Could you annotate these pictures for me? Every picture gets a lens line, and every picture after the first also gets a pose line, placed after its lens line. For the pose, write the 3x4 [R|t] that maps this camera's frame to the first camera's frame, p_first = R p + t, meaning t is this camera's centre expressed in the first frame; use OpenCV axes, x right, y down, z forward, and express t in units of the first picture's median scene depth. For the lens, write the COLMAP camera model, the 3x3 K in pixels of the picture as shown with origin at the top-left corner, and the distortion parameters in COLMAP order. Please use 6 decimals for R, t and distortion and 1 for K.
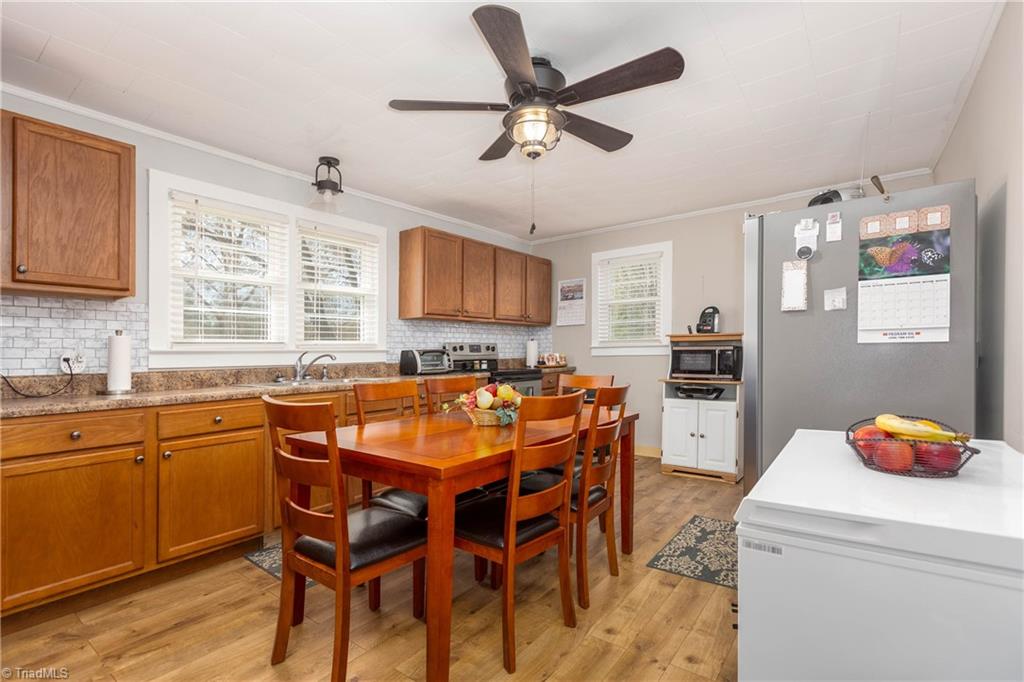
lens RADIAL K [[477.5, 0, 515.1], [0, 477.5, 349.1], [0, 0, 1]] dist [-0.002259, 0.001343]
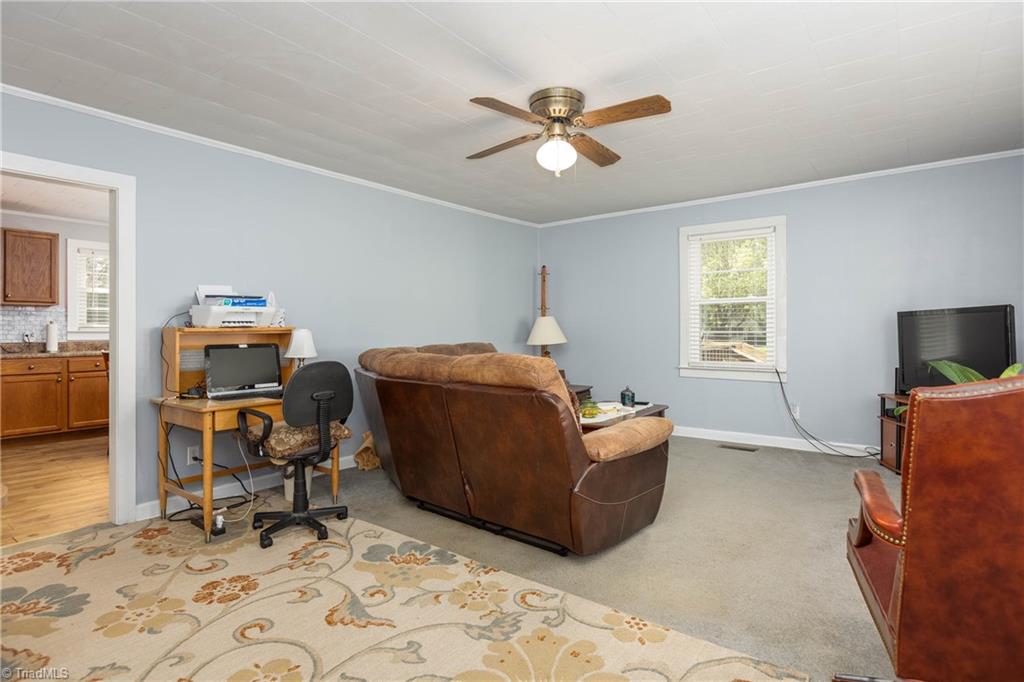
lens RADIAL K [[535.2, 0, 506.1], [0, 535.2, 334.1], [0, 0, 1]] dist [-0.003667, -0.001122]
pose [[0.999883, 0.010877, -0.010774, 1.118971], [-0.010706, 0.999817, 0.015840, -0.040324], [0.010944, -0.015723, 0.999816, -1.239442]]
